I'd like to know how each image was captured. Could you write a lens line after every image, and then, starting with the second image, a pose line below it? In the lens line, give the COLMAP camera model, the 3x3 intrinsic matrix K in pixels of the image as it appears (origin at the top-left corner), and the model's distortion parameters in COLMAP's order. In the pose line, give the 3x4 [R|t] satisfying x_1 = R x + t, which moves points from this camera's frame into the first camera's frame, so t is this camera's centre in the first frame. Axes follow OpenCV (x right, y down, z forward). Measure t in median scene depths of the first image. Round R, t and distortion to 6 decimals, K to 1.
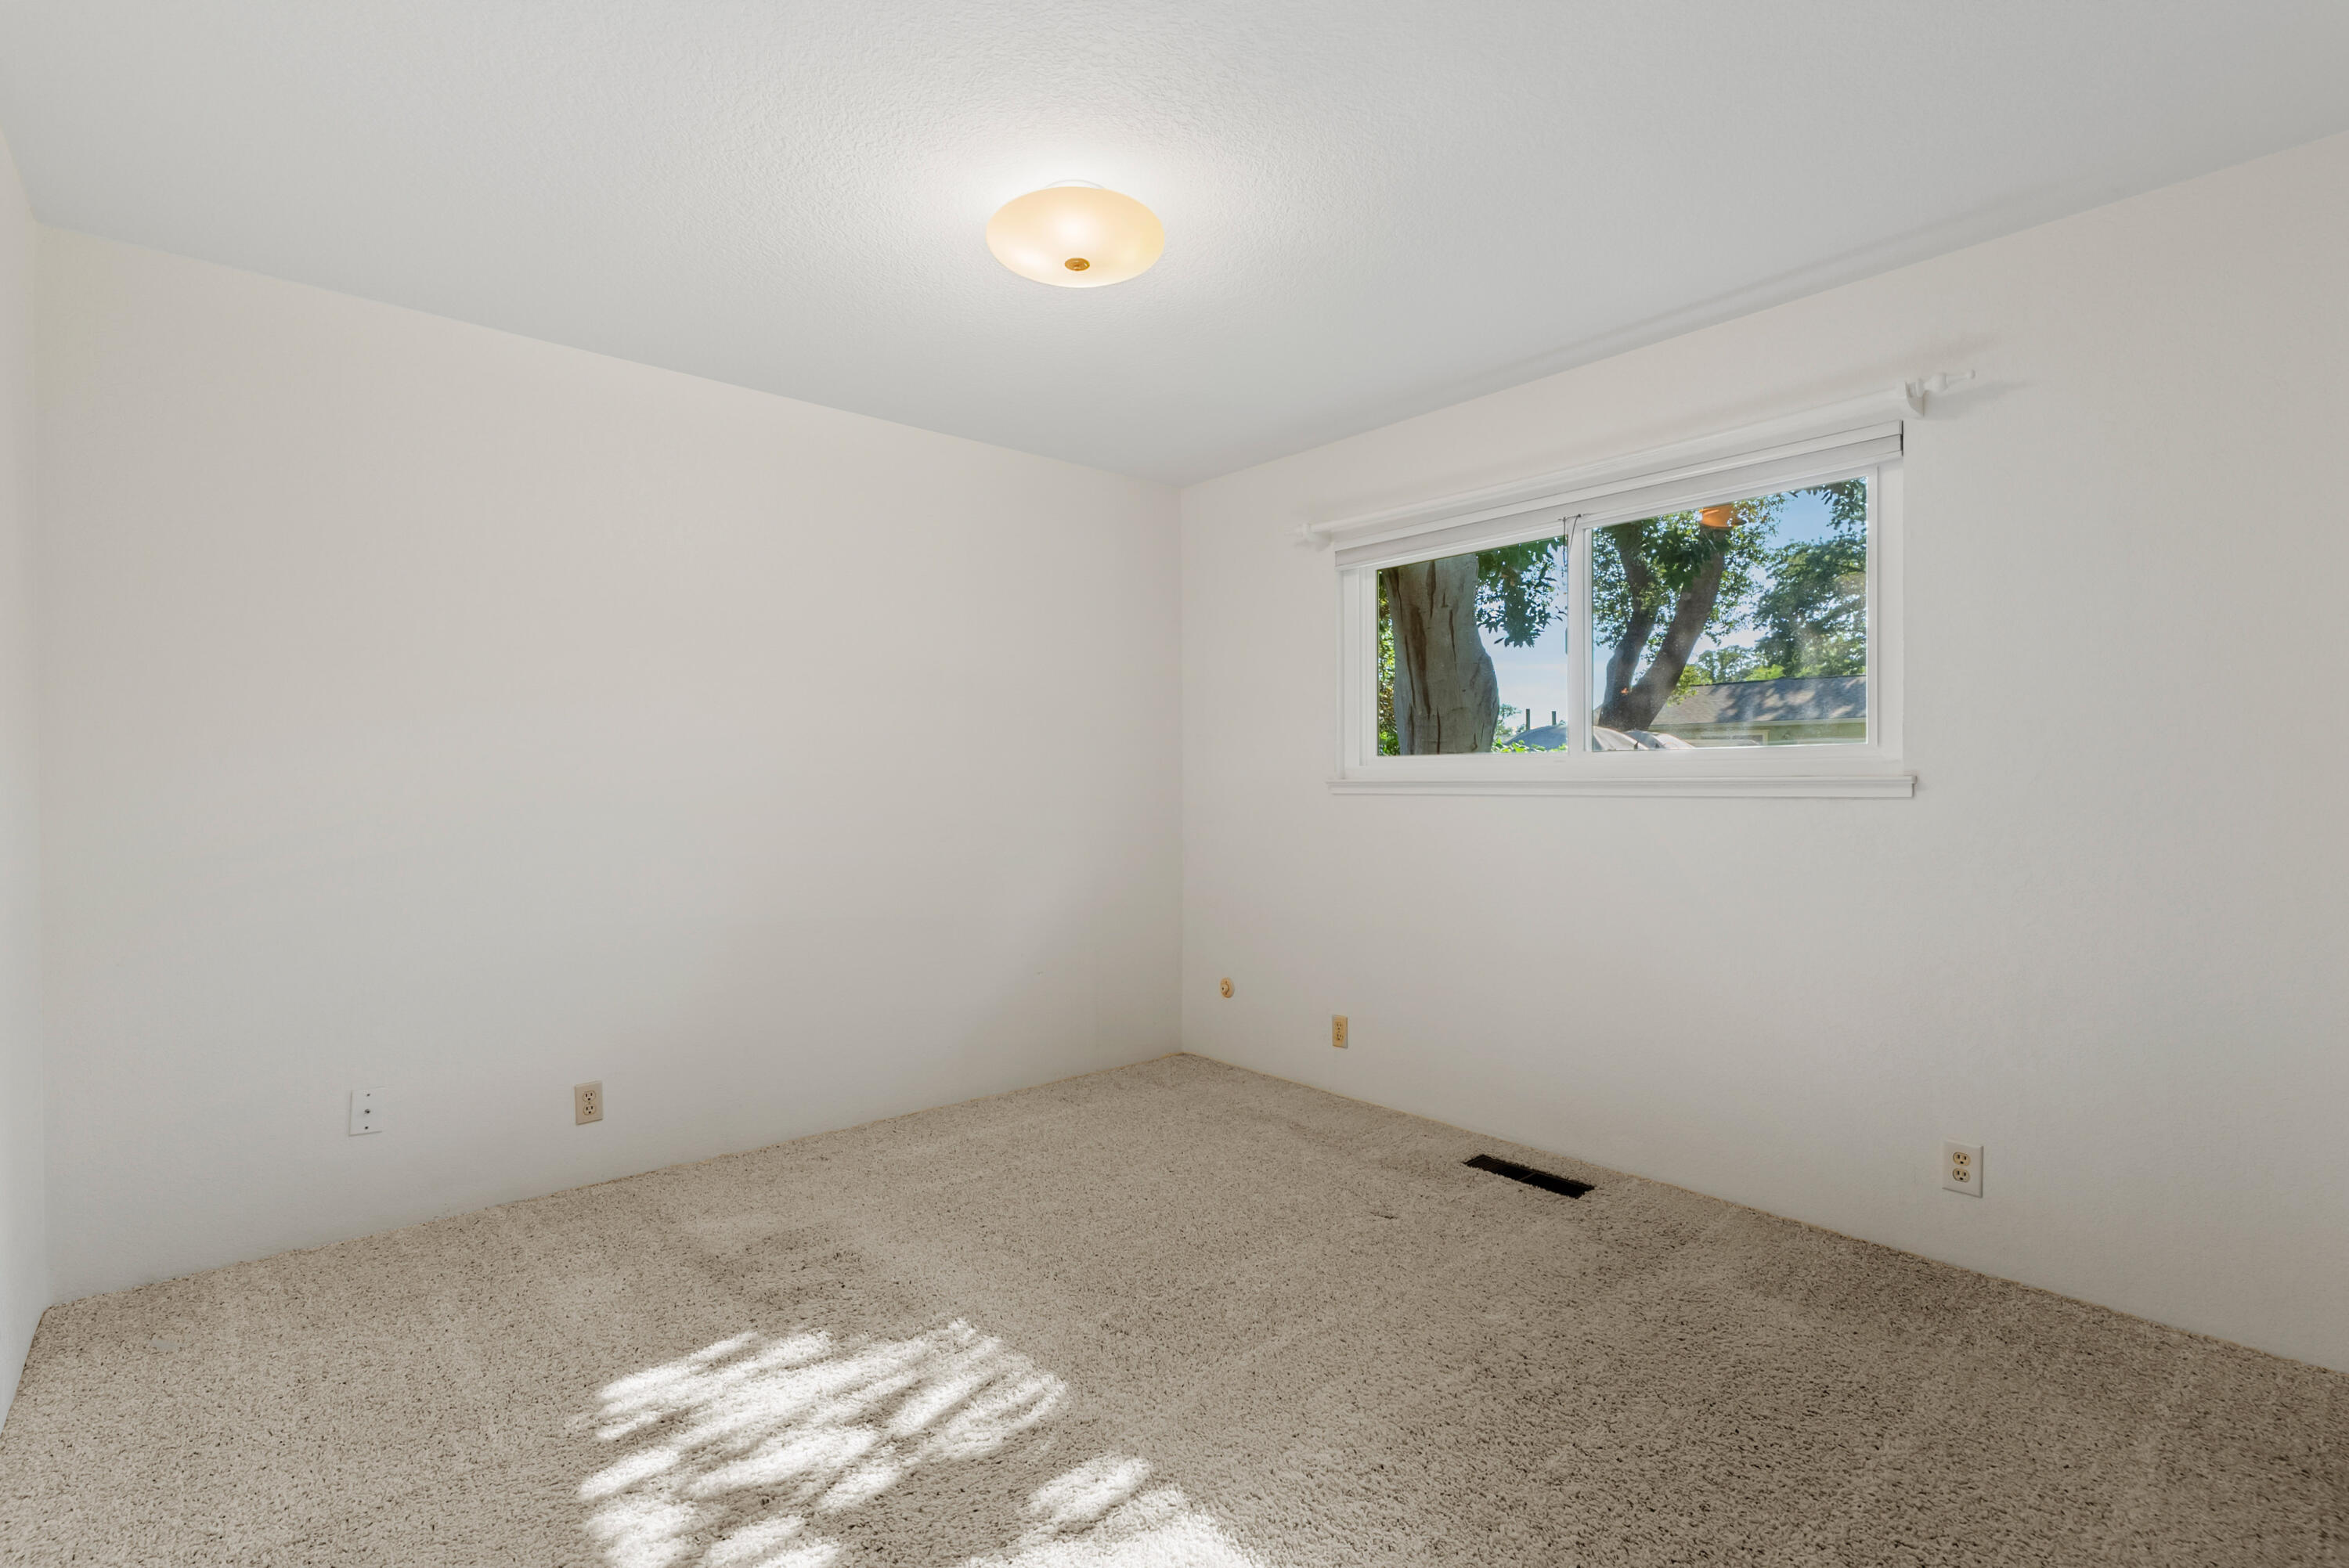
lens RADIAL K [[1086.5, 0, 1174.5], [0, 1086.5, 780.5], [0, 0, 1]] dist [-0.006497, 0.004551]
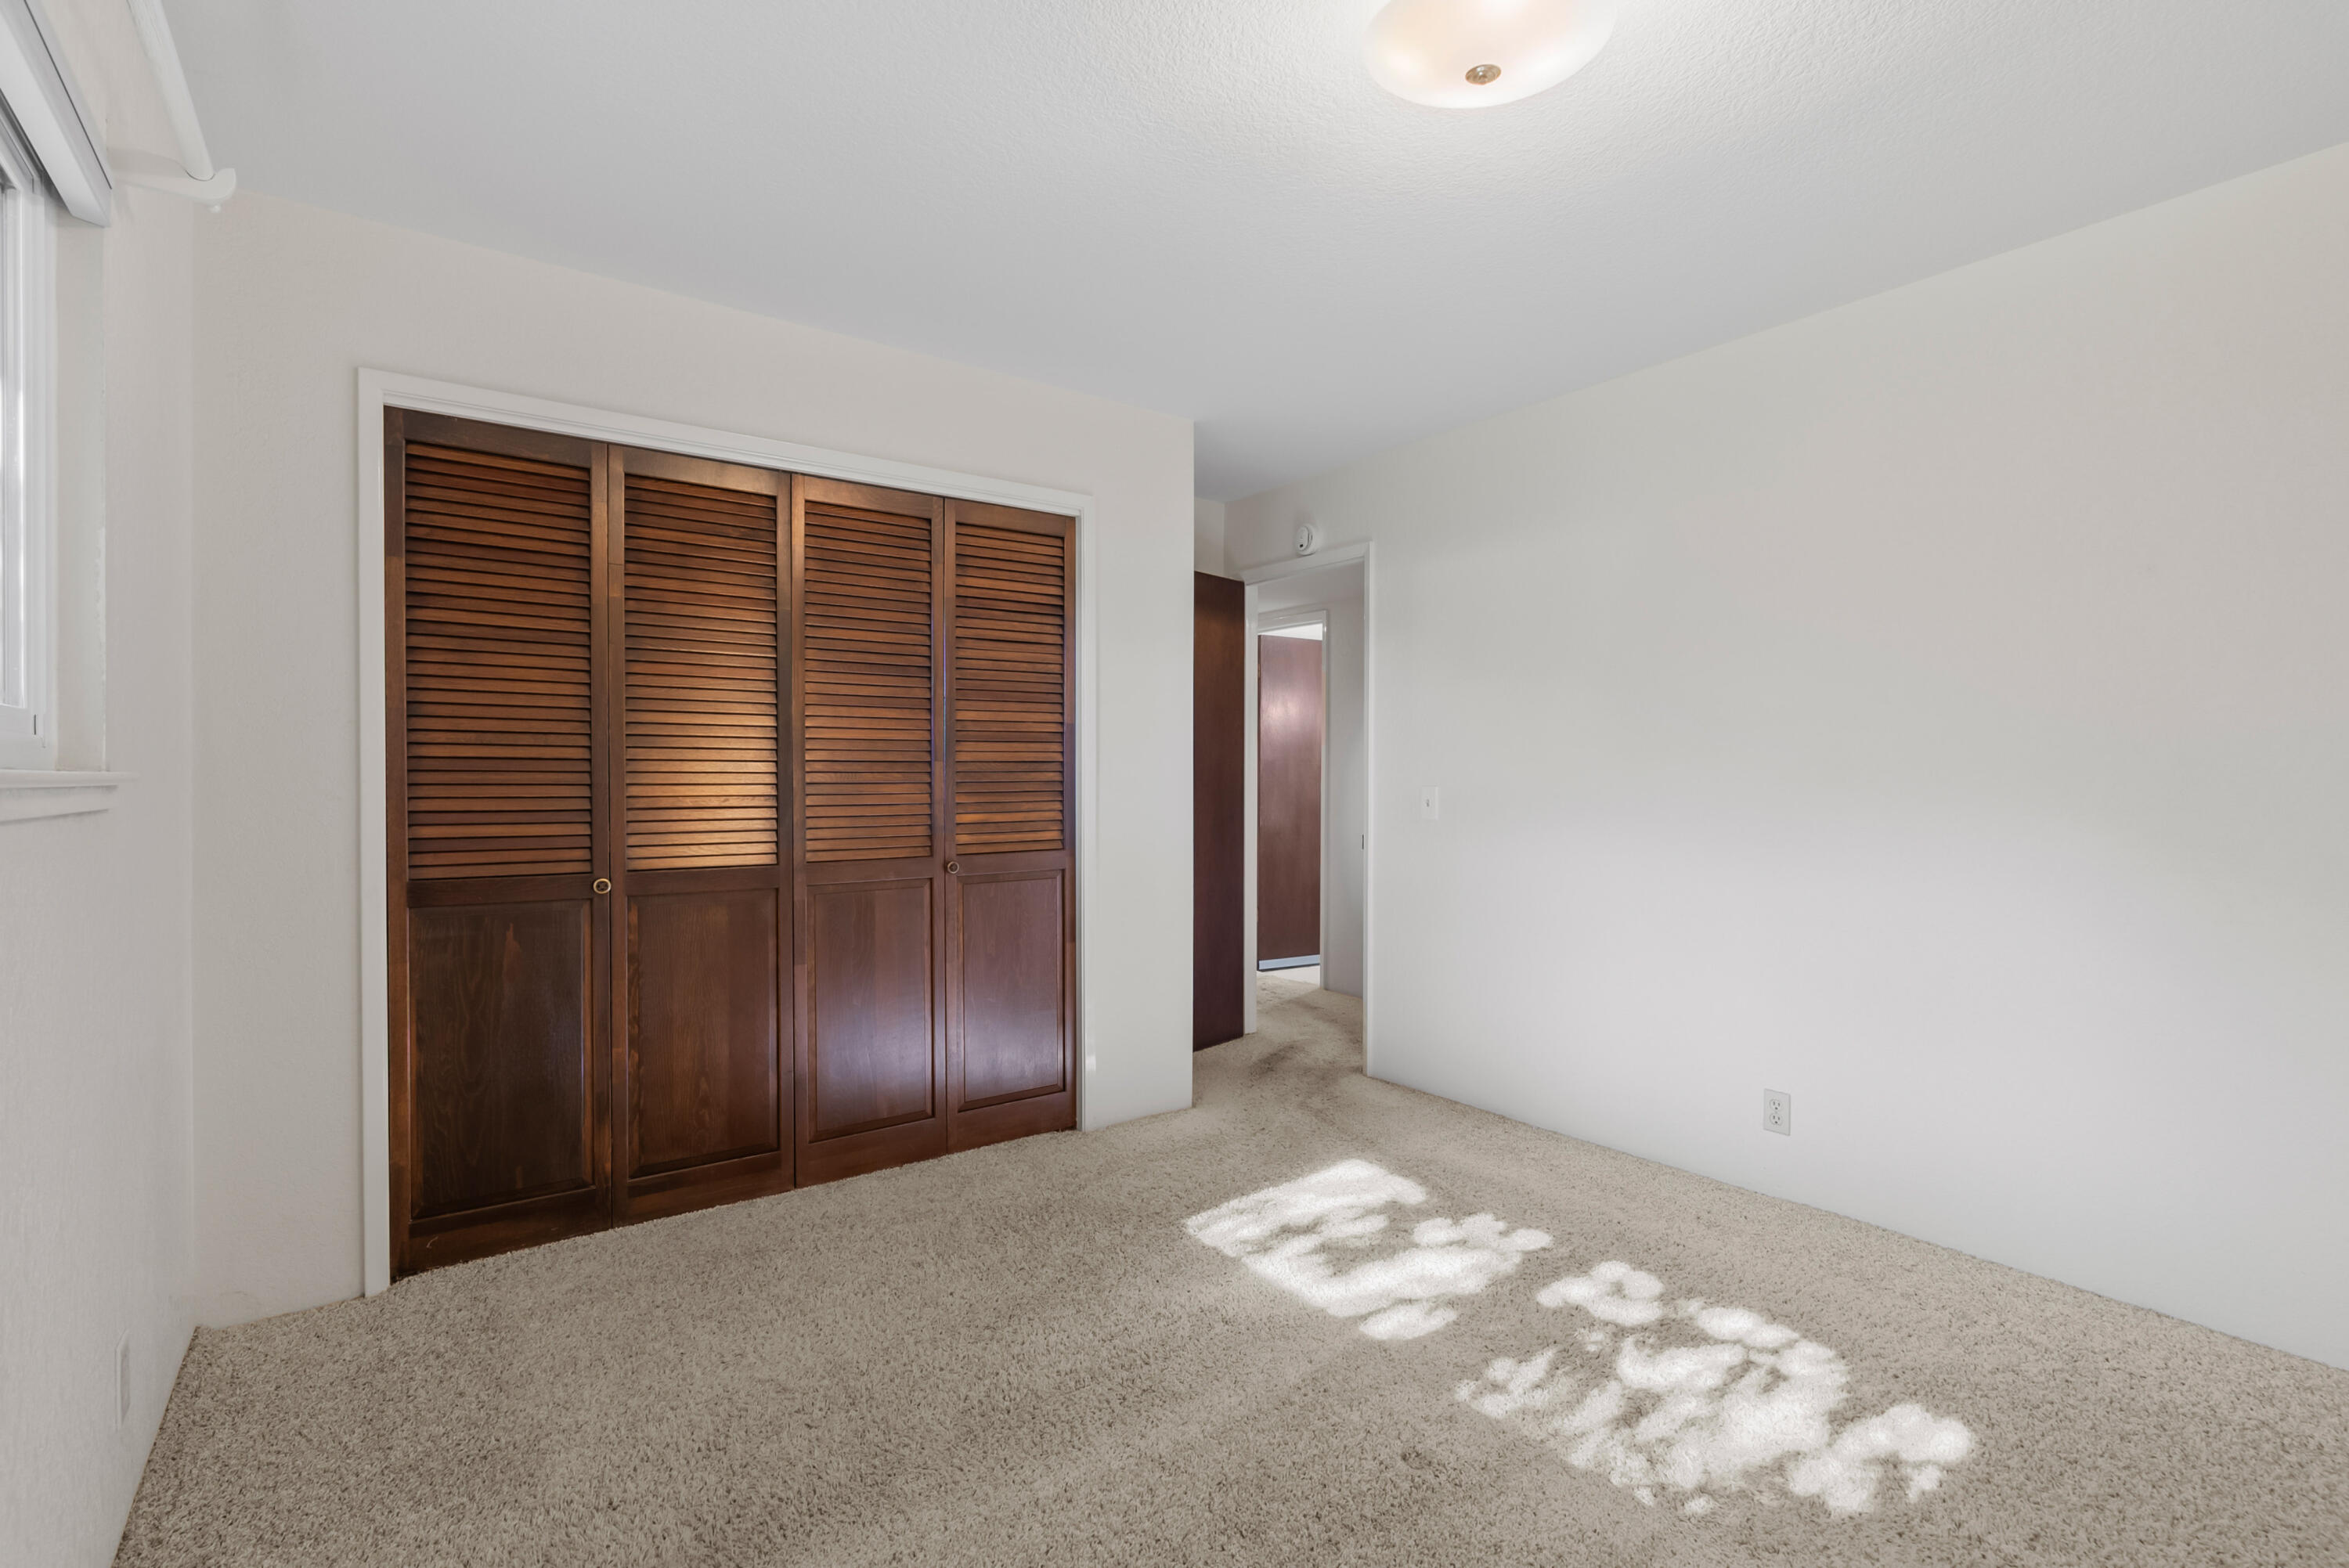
lens RADIAL K [[1086.5, 0, 1174.4], [0, 1086.5, 785.6], [0, 0, 1]] dist [-0.006497, 0.004551]
pose [[-0.995701, -0.000470, 0.092625, 0.064271], [0.000630, 0.999930, 0.011852, 0.001199], [-0.092624, 0.011860, -0.995631, 1.994929]]
